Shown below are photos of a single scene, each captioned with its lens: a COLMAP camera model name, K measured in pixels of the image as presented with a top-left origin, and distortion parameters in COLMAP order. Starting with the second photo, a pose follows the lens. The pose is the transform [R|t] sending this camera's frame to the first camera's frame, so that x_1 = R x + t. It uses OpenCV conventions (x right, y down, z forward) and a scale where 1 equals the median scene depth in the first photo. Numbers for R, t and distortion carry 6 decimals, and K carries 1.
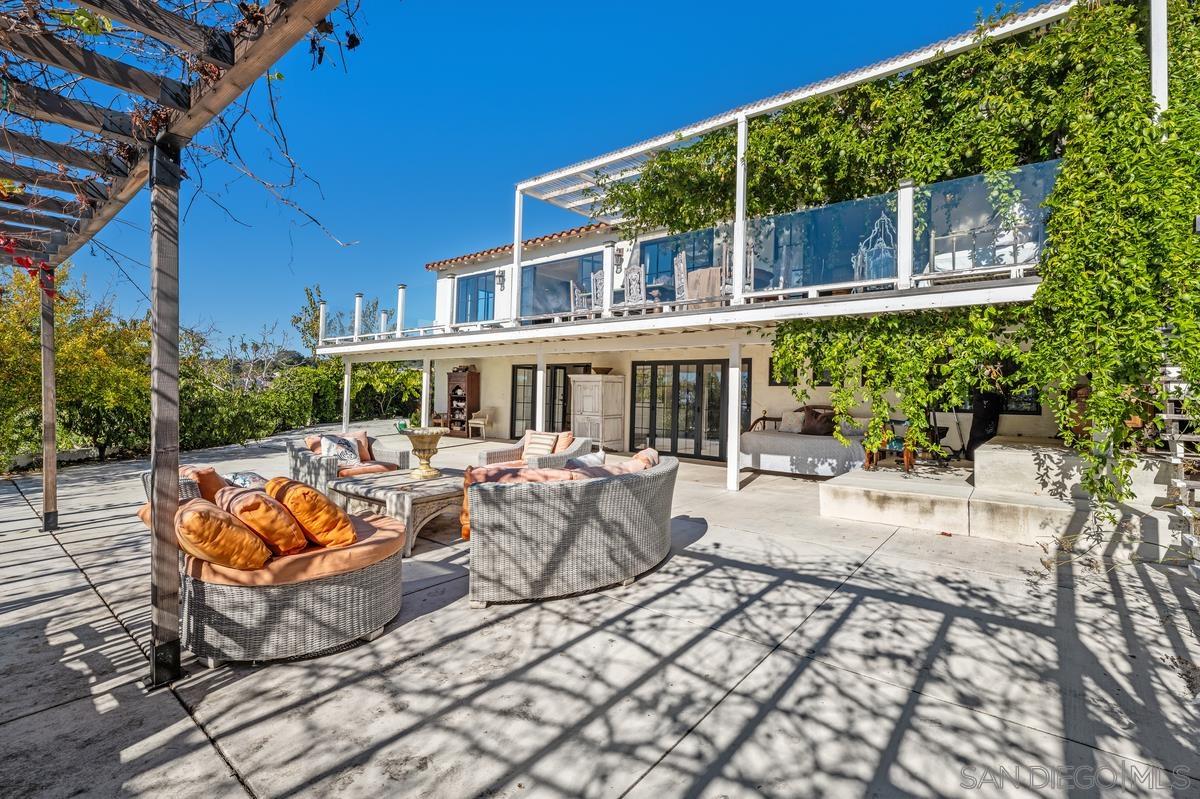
lens RADIAL K [[539.3, 0, 601.1], [0, 539.3, 375.9], [0, 0, 1]] dist [-0.000964, -0.000072]
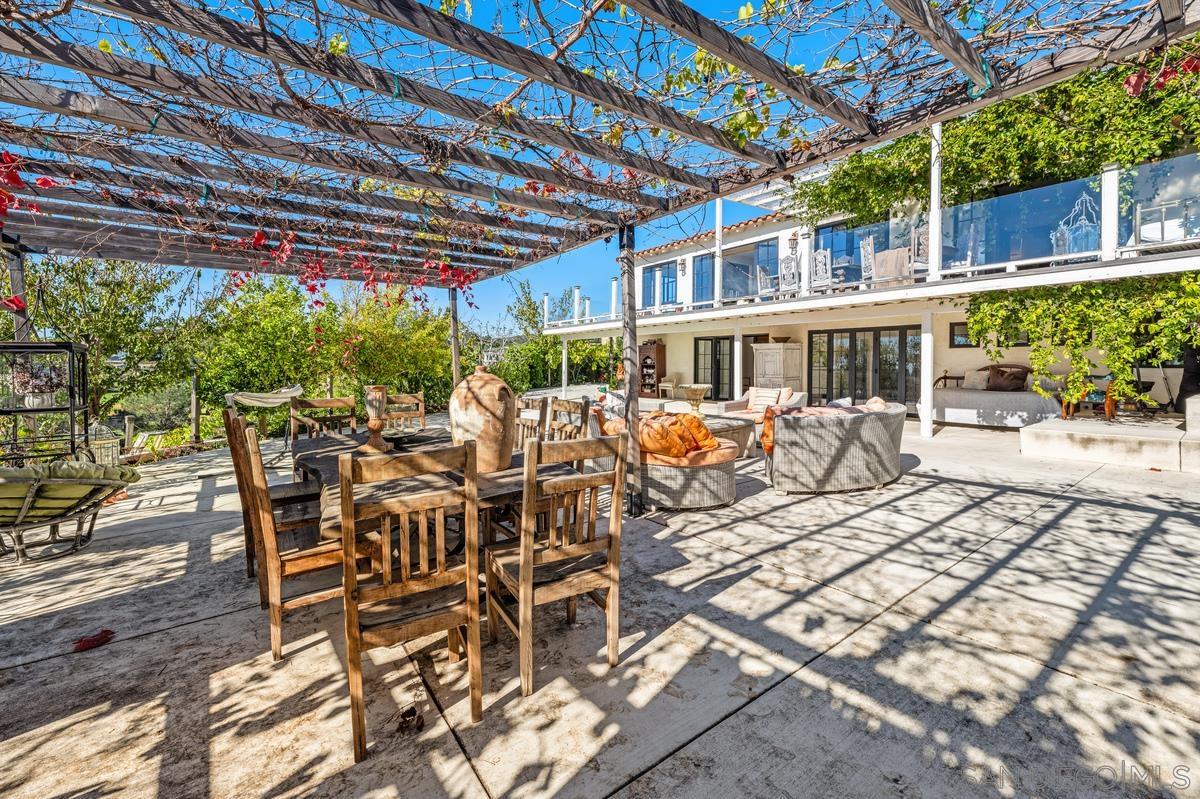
lens RADIAL K [[494.6, 0, 599.5], [0, 494.6, 362.8], [0, 0, 1]] dist [0.000485, 0.000225]
pose [[0.965595, -0.022532, -0.259072, -0.213188], [0.031127, 0.999091, 0.029121, -0.006118], [0.258180, -0.036184, 0.965419, -0.301581]]
